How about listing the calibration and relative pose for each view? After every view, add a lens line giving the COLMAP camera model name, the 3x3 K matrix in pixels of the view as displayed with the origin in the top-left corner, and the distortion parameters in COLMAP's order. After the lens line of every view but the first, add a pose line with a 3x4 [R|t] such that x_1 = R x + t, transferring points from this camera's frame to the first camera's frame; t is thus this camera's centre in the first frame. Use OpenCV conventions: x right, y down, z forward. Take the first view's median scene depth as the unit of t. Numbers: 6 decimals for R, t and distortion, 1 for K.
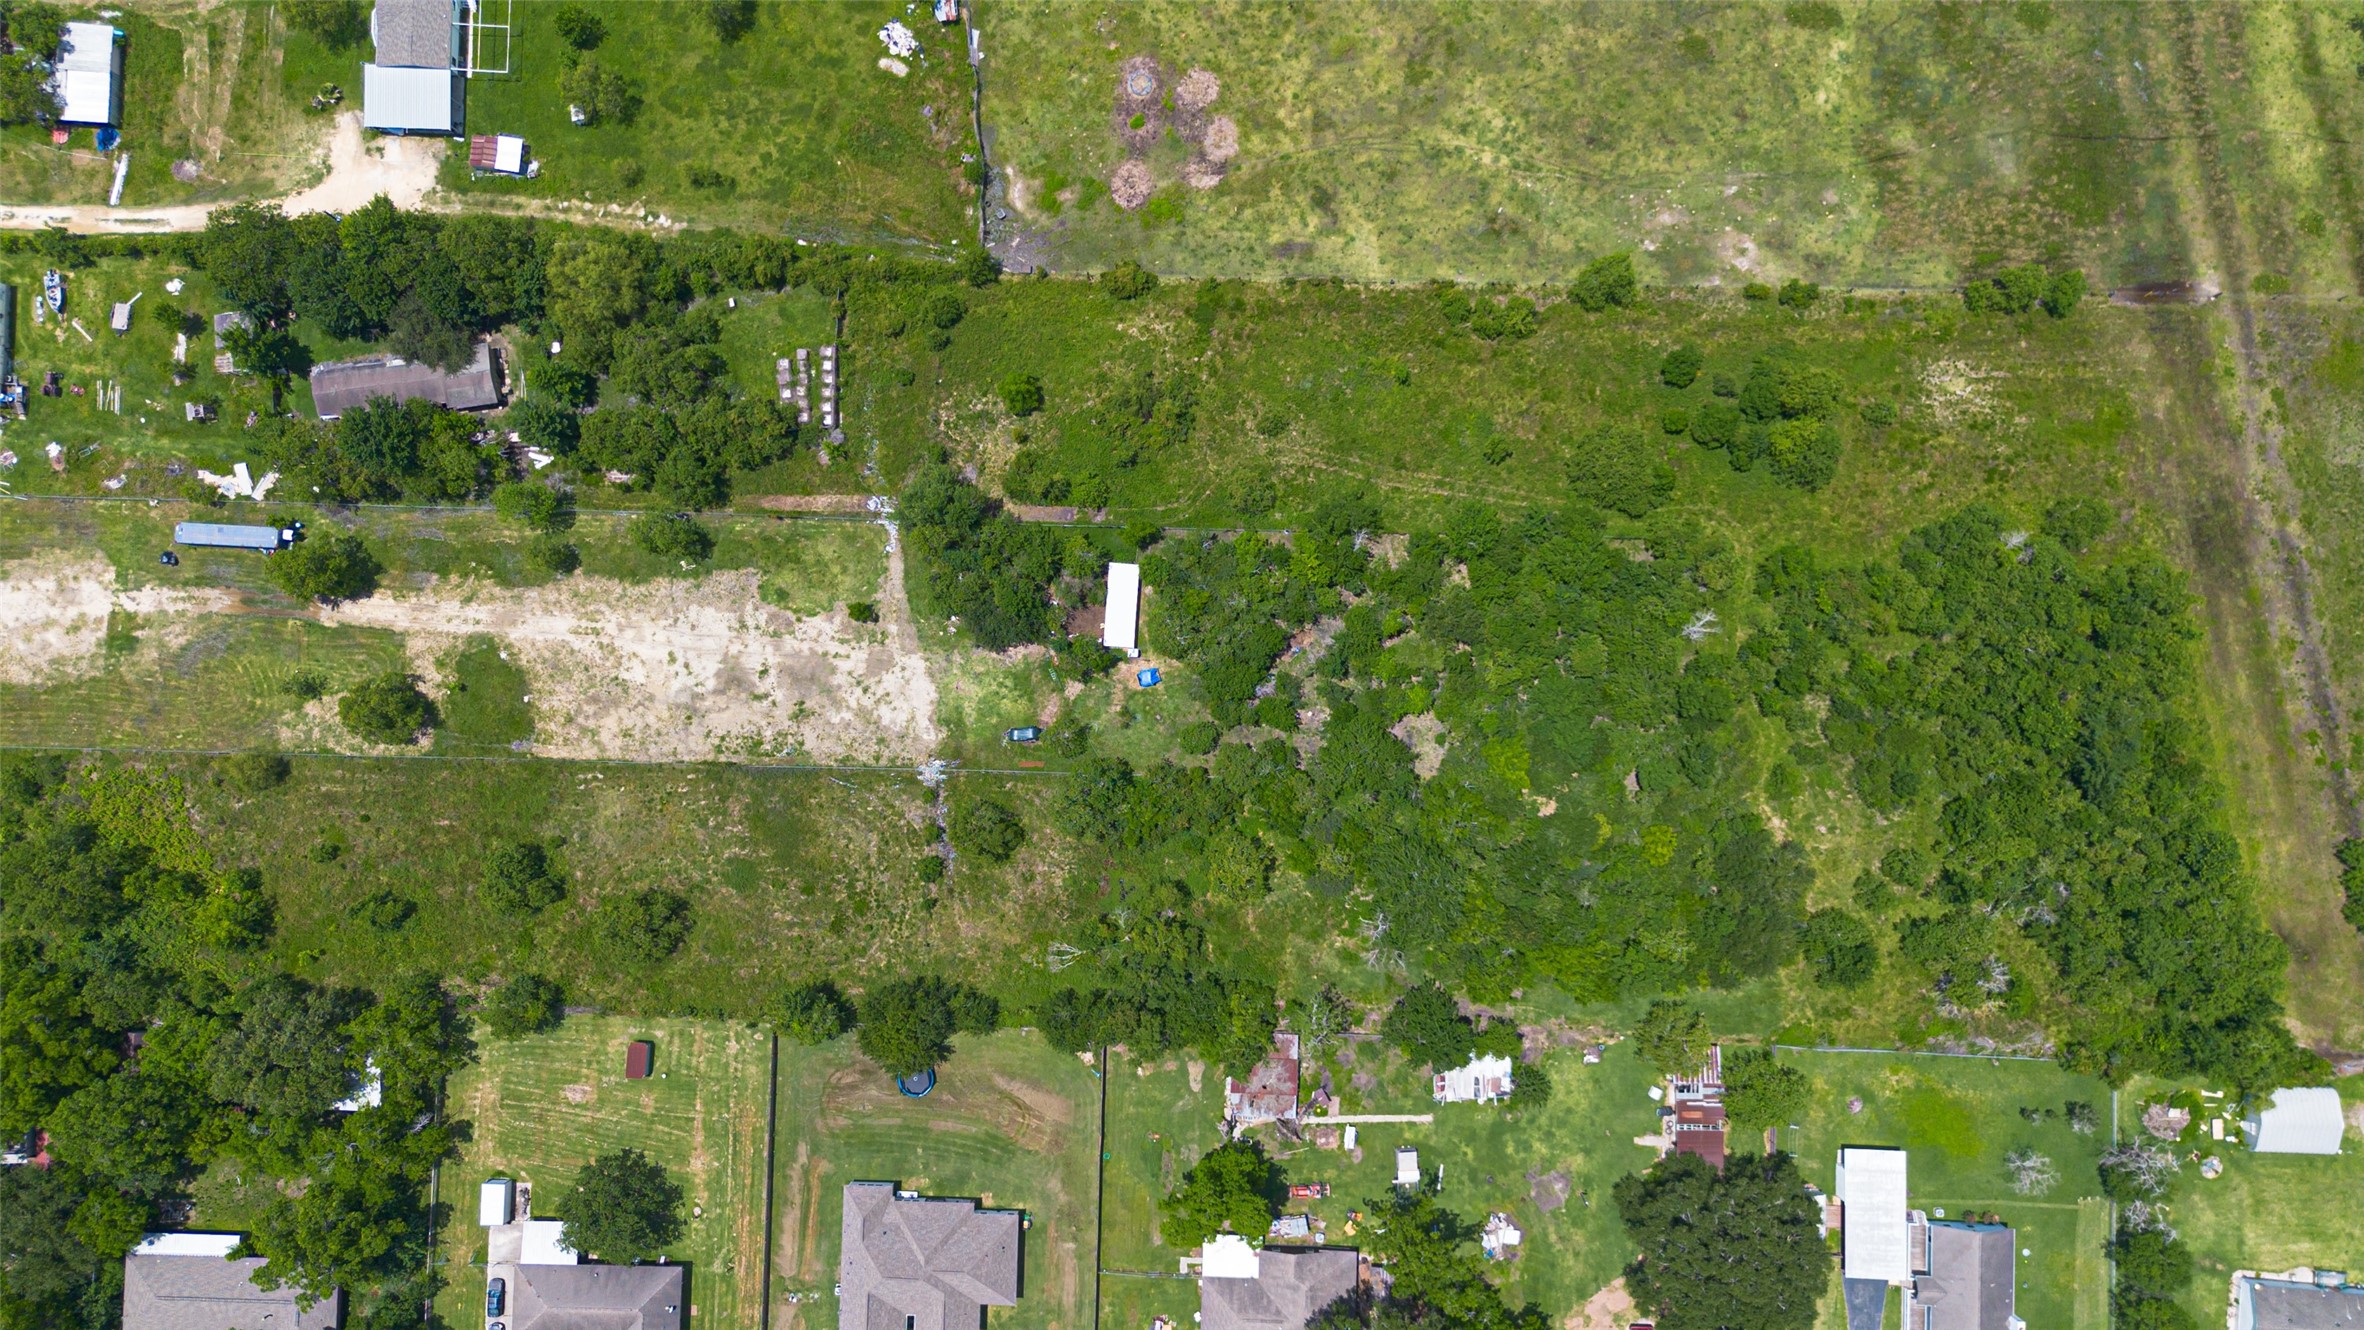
lens RADIAL K [[1677.4, 0, 1183.2], [0, 1677.4, 668.0], [0, 0, 1]] dist [0.061438, -0.057354]
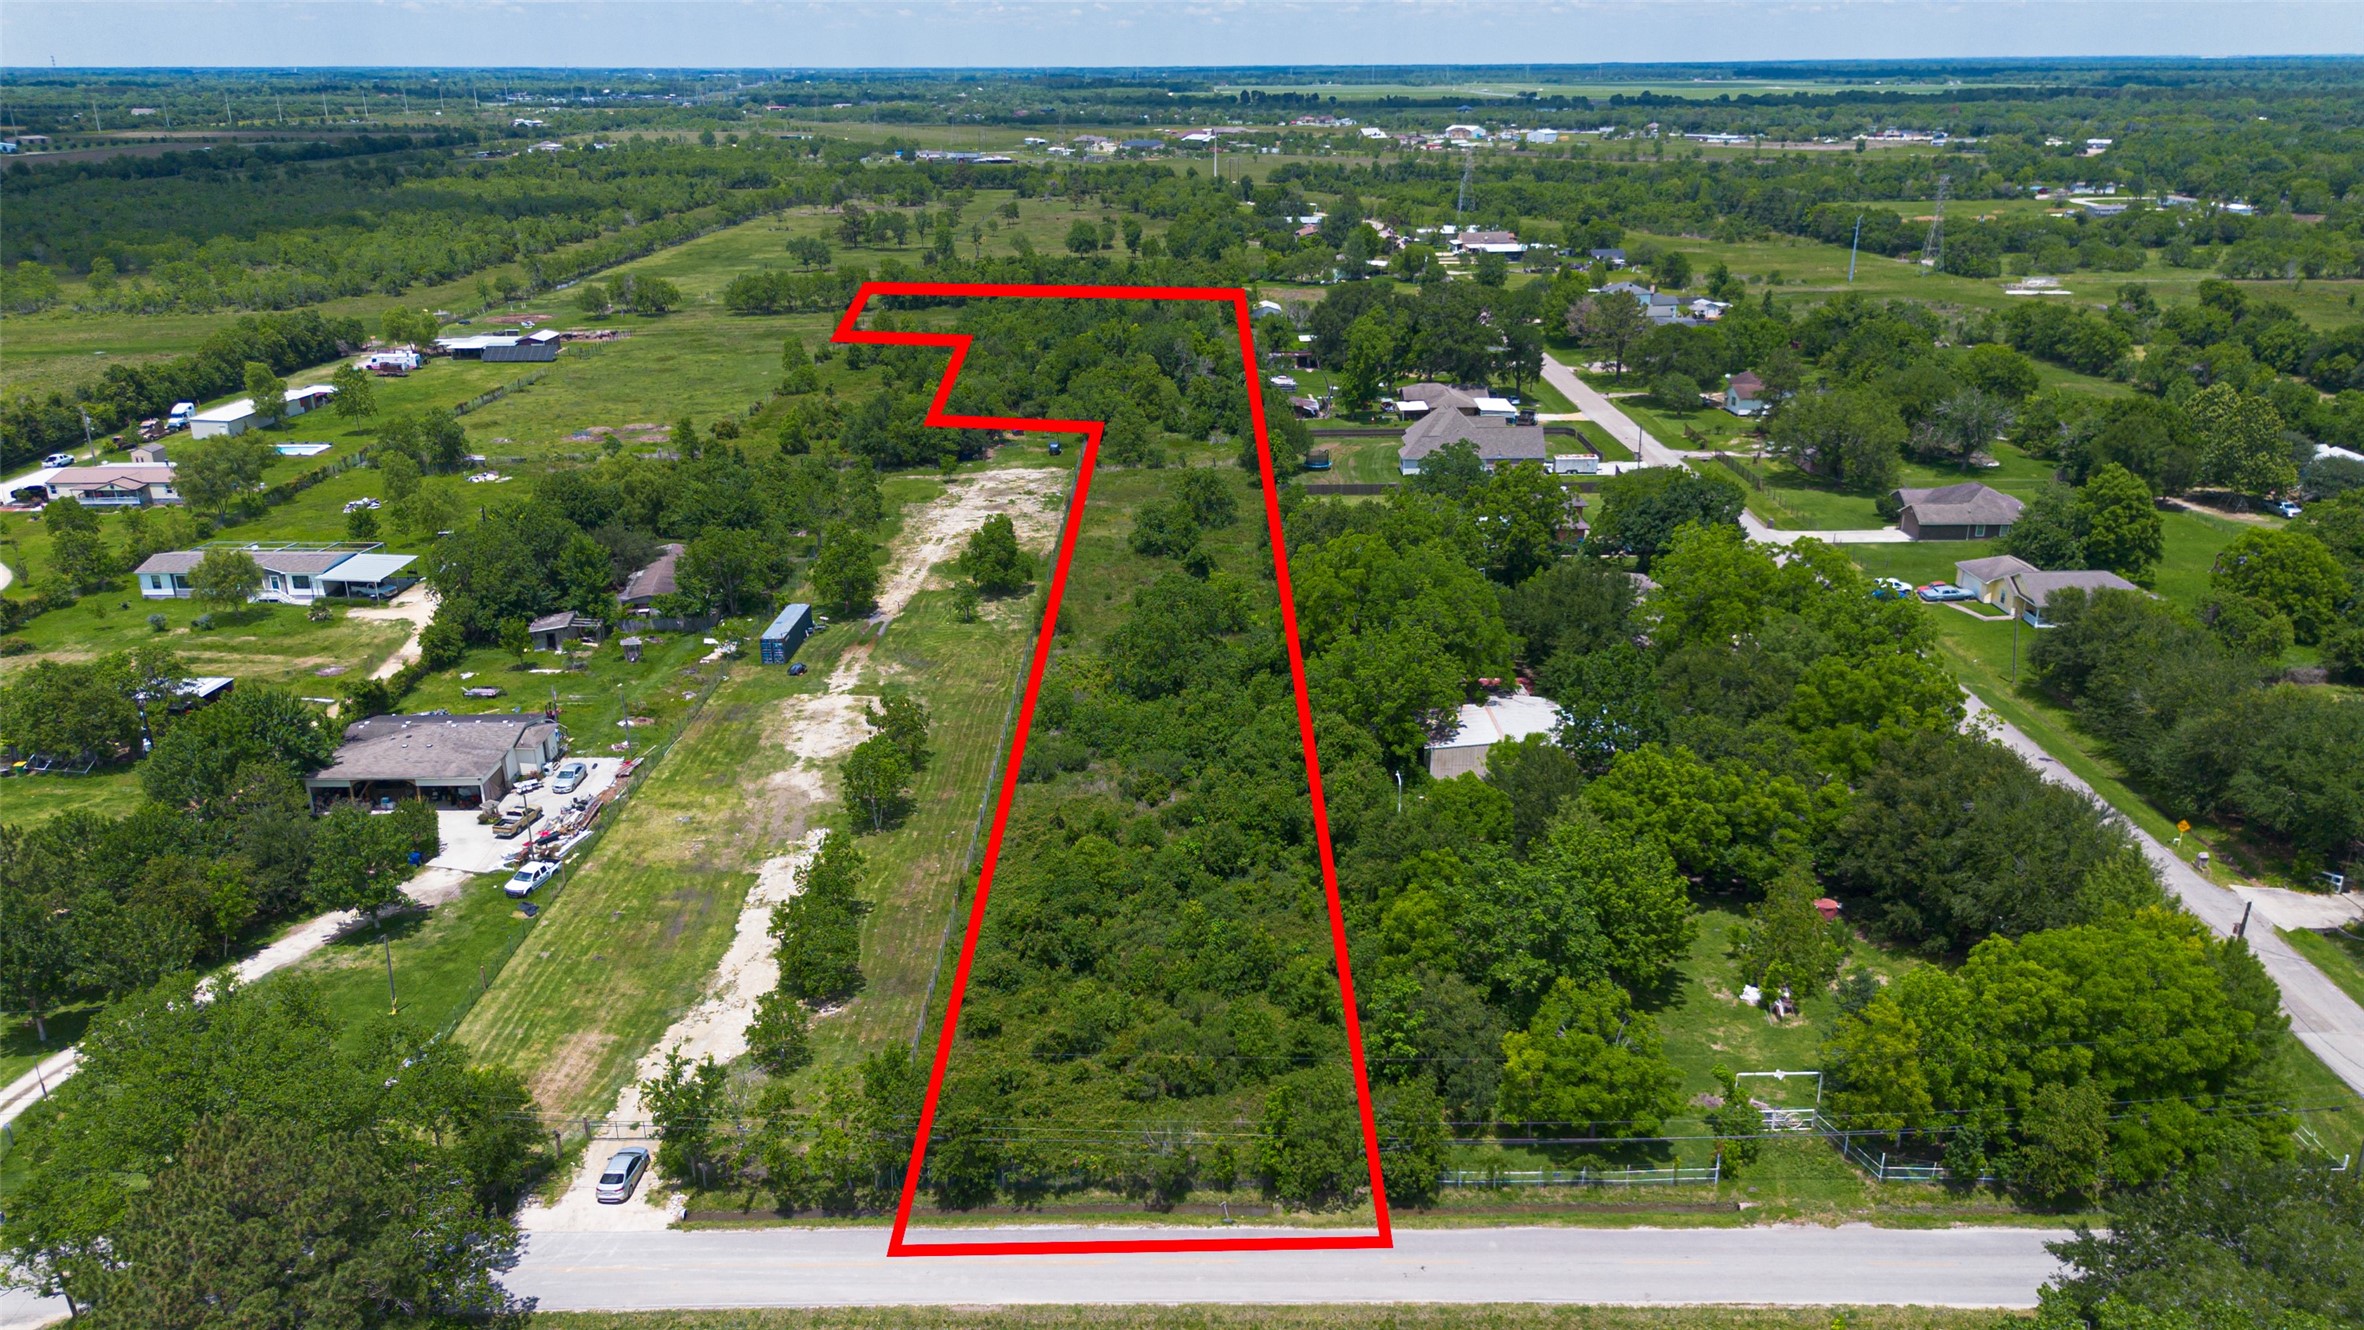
lens RADIAL K [[1673.1, 0, 1185.1], [0, 1673.1, 672.5], [0, 0, 1]] dist [0.066211, -0.066350]
pose [[-0.024442, -0.325557, 0.945207, -1.406104], [0.999459, 0.012839, 0.030267, 0.104677], [-0.021989, 0.945435, 0.325067, 0.730180]]
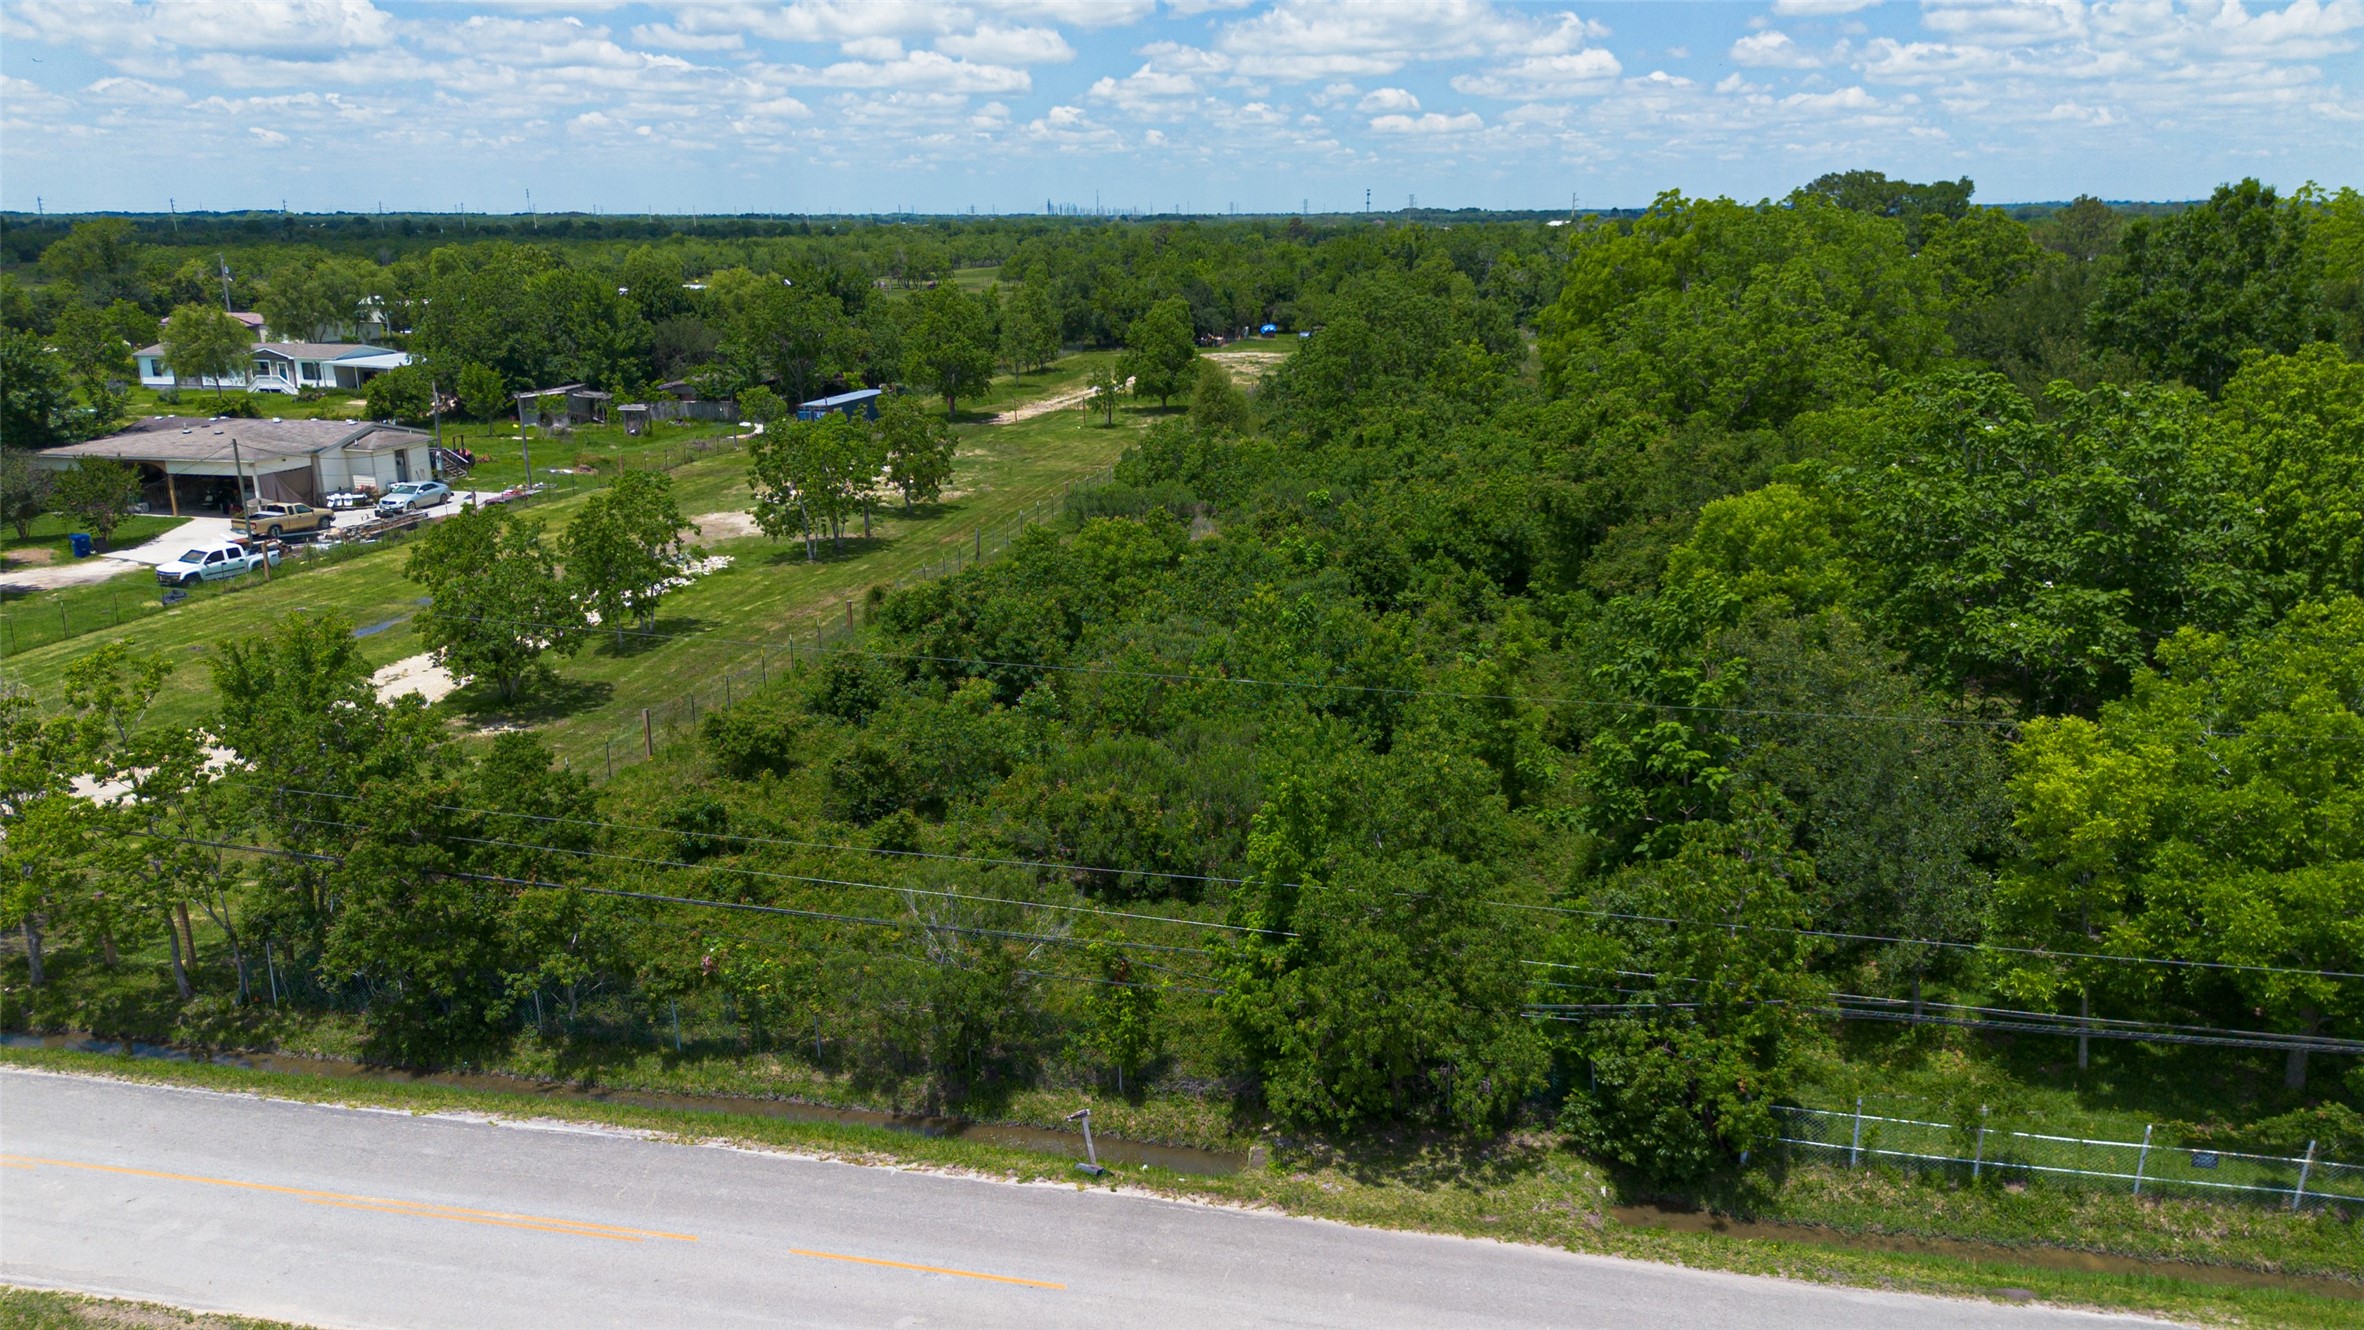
lens RADIAL K [[1677.4, 0, 1183.2], [0, 1677.4, 668.0], [0, 0, 1]] dist [0.061438, -0.057354]
pose [[0.184771, -0.241804, 0.952570, -1.159655], [0.982463, 0.070140, -0.172764, 0.160438], [-0.025038, 0.967787, 0.250524, 0.932643]]
